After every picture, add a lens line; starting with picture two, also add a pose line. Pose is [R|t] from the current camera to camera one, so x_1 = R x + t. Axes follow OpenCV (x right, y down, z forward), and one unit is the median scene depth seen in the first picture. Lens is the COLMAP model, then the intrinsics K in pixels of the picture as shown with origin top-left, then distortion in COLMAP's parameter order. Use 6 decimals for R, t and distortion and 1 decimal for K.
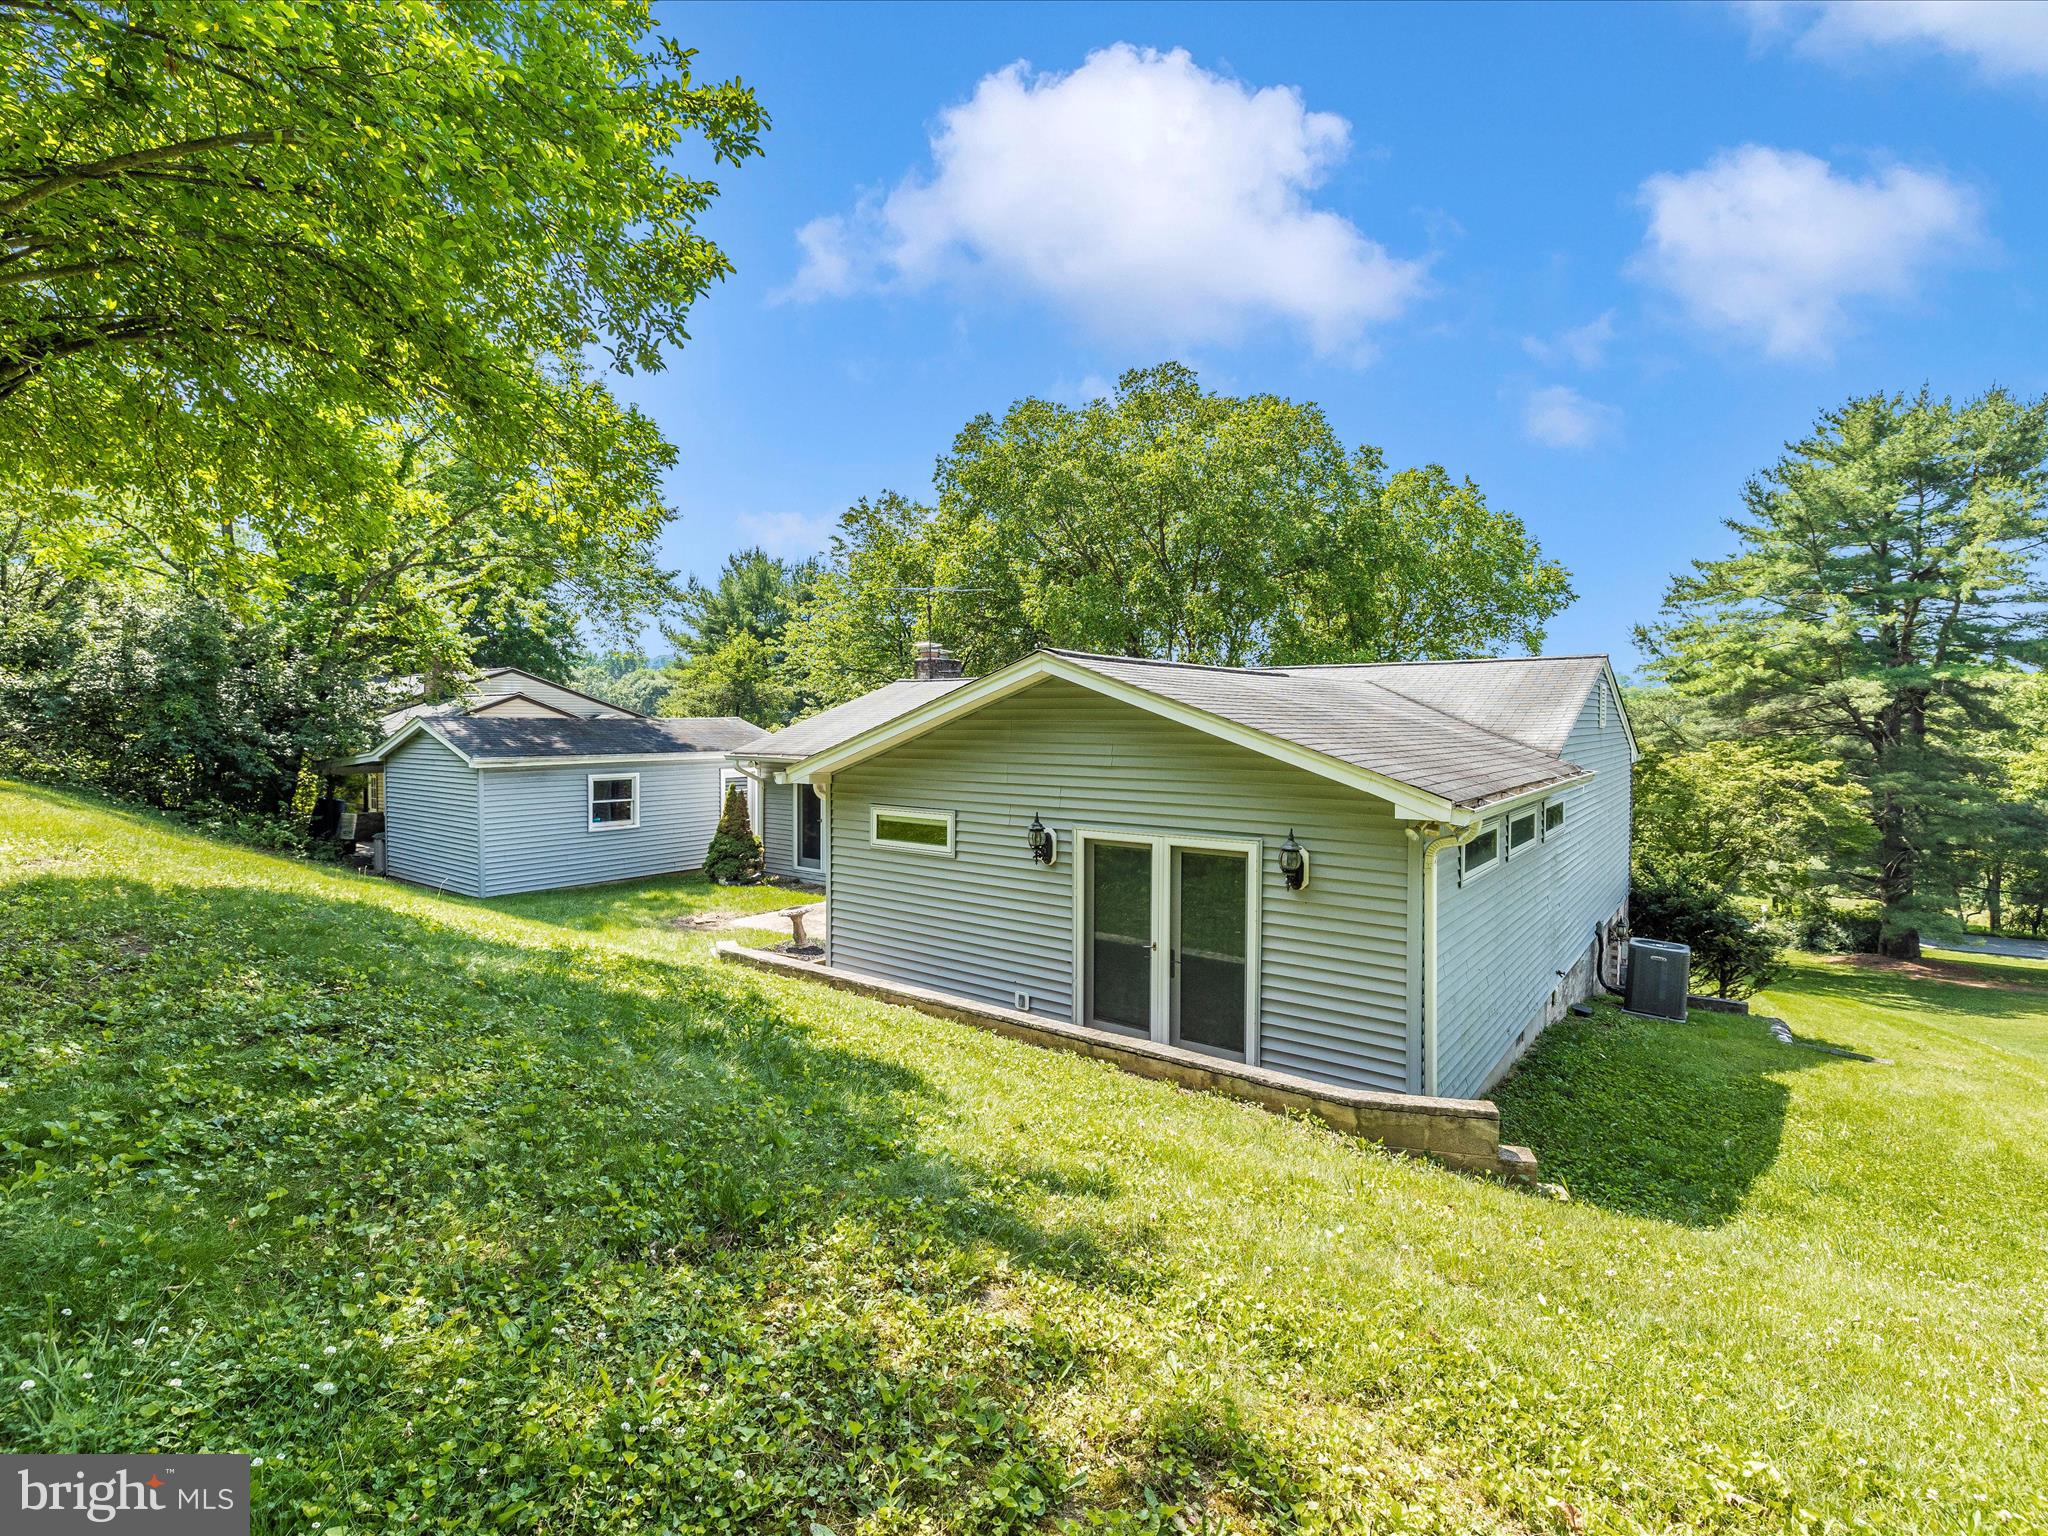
lens RADIAL K [[949.6, 0, 1024.0], [0, 949.6, 768.0], [0, 0, 1]] dist [-0.002026, 0.000336]
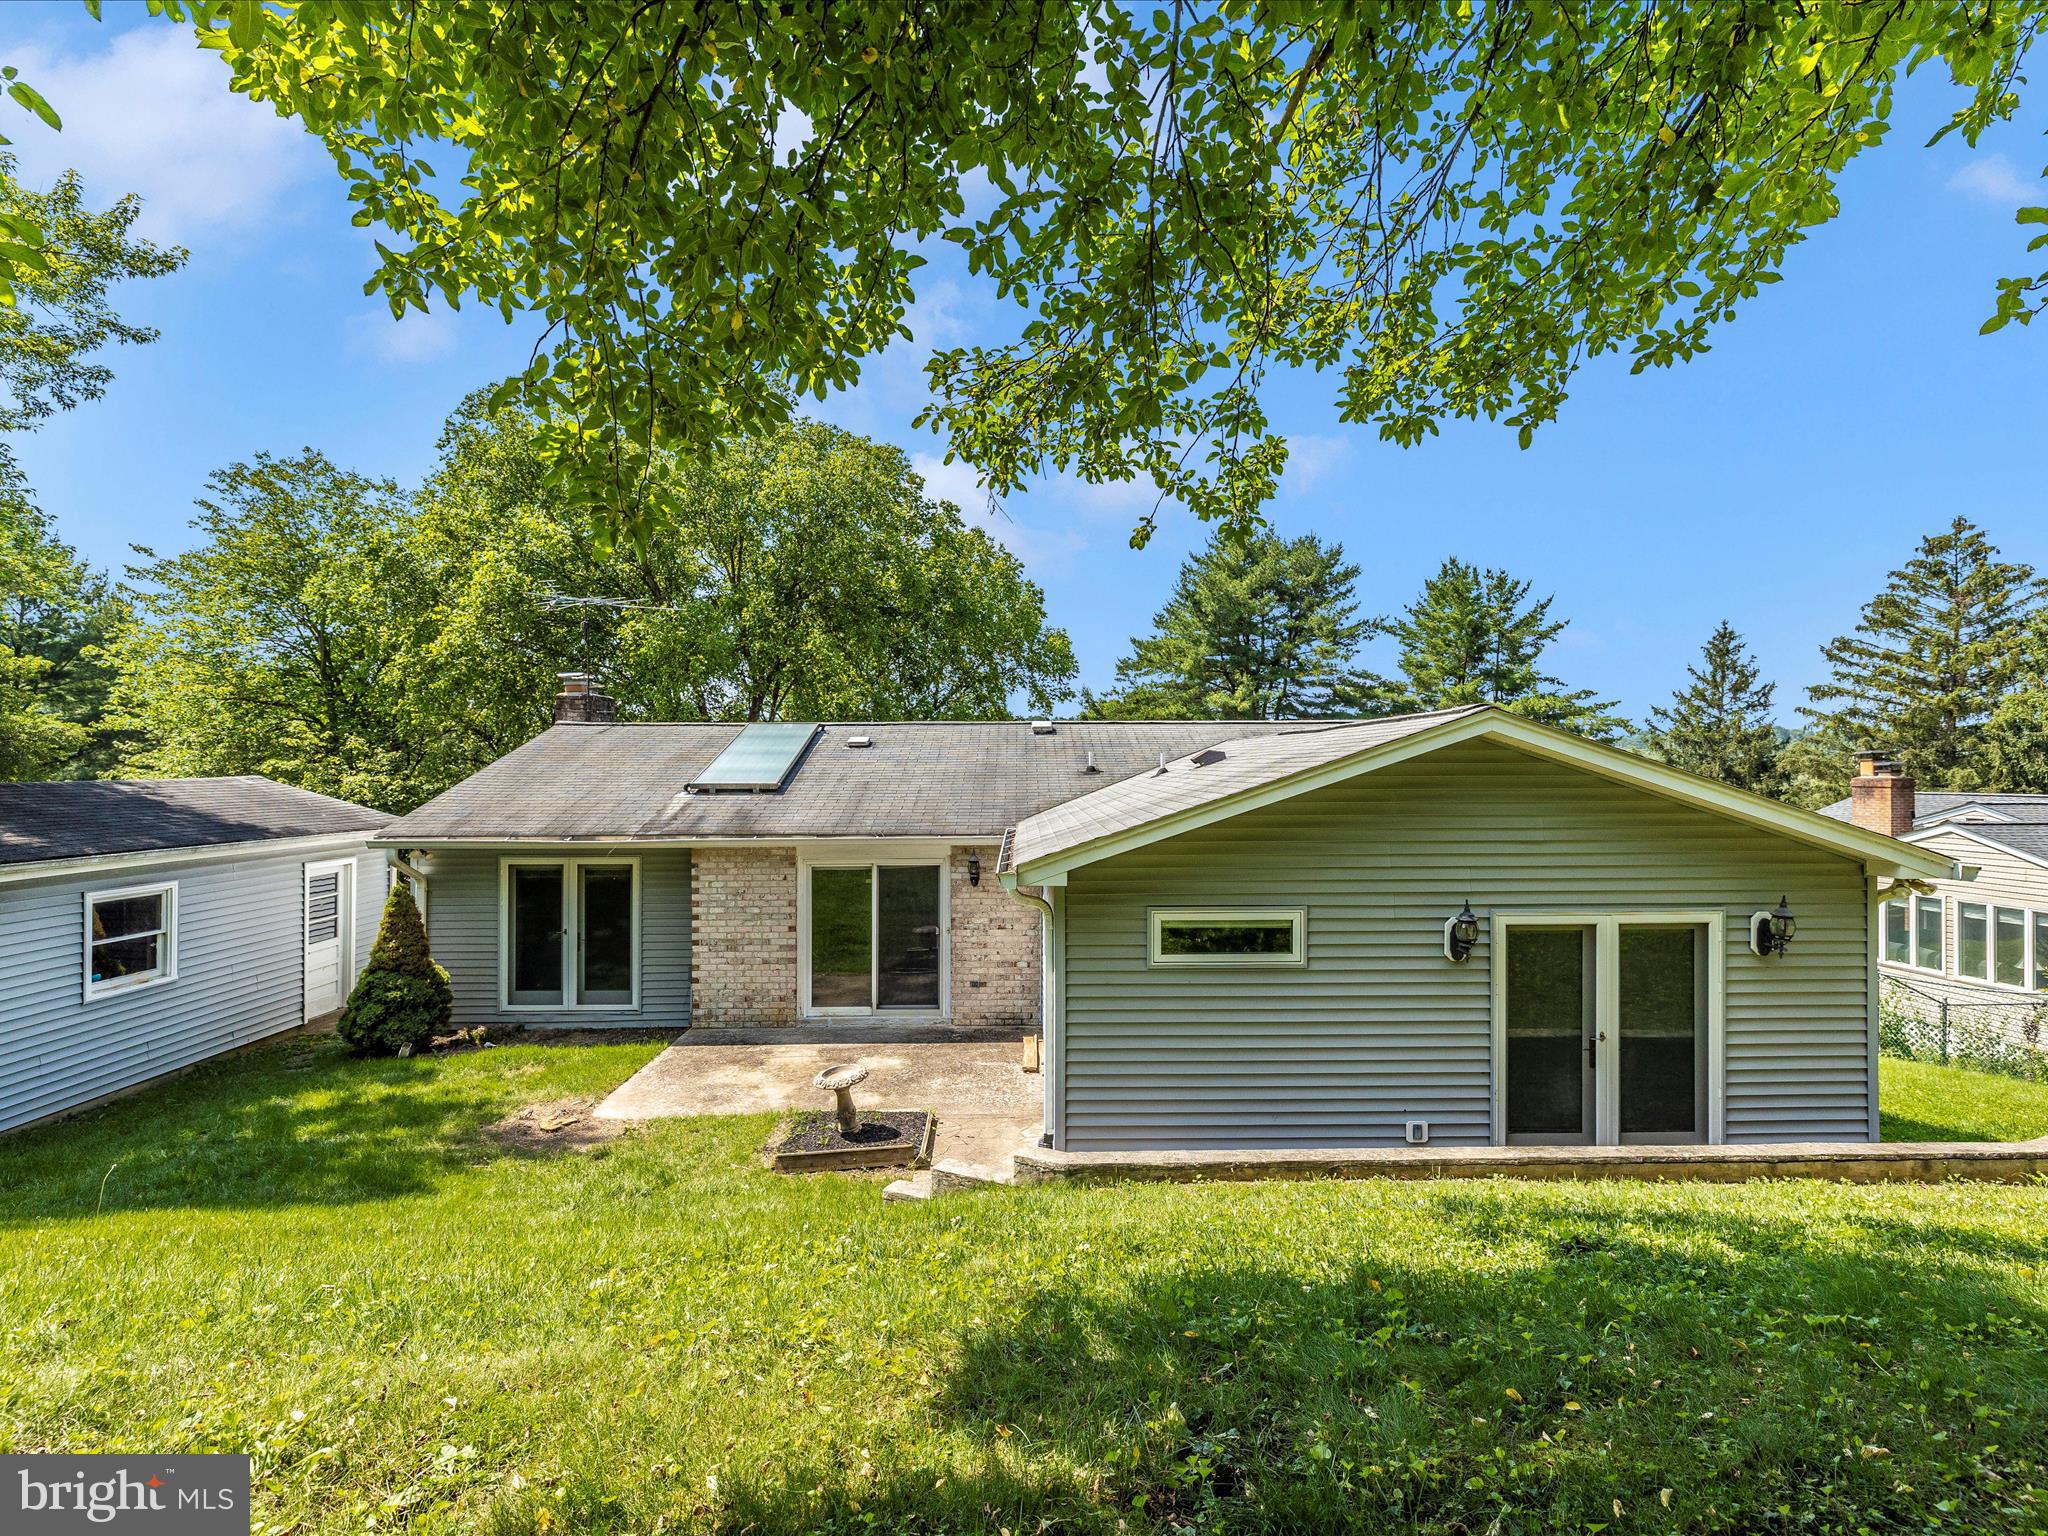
lens RADIAL K [[949.6, 0, 1024.0], [0, 949.6, 768.0], [0, 0, 1]] dist [-0.002026, 0.000336]
pose [[0.781599, -0.005431, 0.623757, -0.809929], [0.034512, 0.998807, -0.034548, -0.053671], [-0.622825, 0.048530, 0.780854, 0.582723]]
